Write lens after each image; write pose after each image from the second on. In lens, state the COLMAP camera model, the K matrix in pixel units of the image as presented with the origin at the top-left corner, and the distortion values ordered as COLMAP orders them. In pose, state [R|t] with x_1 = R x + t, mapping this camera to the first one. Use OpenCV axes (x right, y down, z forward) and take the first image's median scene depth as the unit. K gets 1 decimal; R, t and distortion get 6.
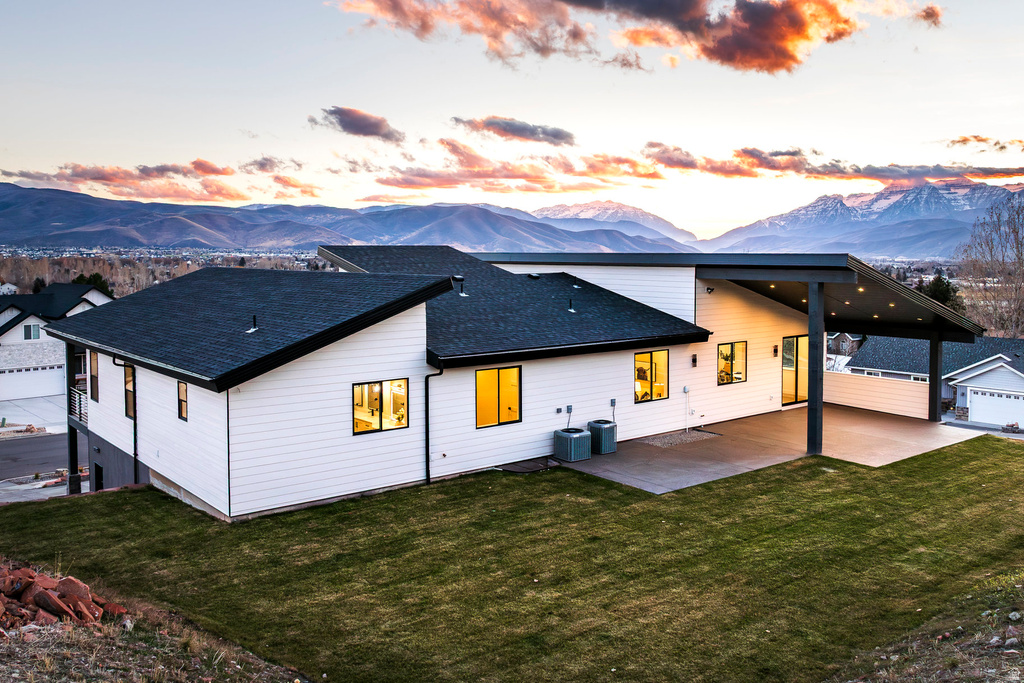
lens RADIAL K [[891.2, 0, 512.0], [0, 891.2, 341.5], [0, 0, 1]] dist [-0.043197, -0.011336]
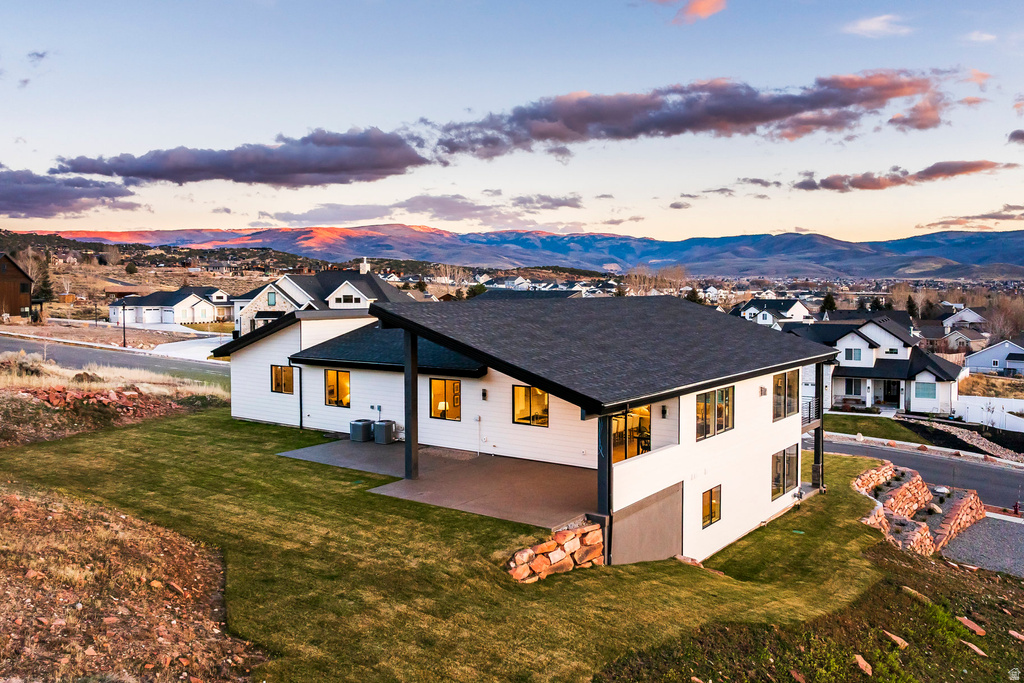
lens RADIAL K [[891.2, 0, 512.0], [0, 891.2, 341.5], [0, 0, 1]] dist [-0.043197, -0.011336]
pose [[0.246305, 0.081318, -0.965775, 1.500010], [-0.080208, 0.994766, 0.063303, -0.139189], [0.965868, 0.061871, 0.251539, 0.845644]]
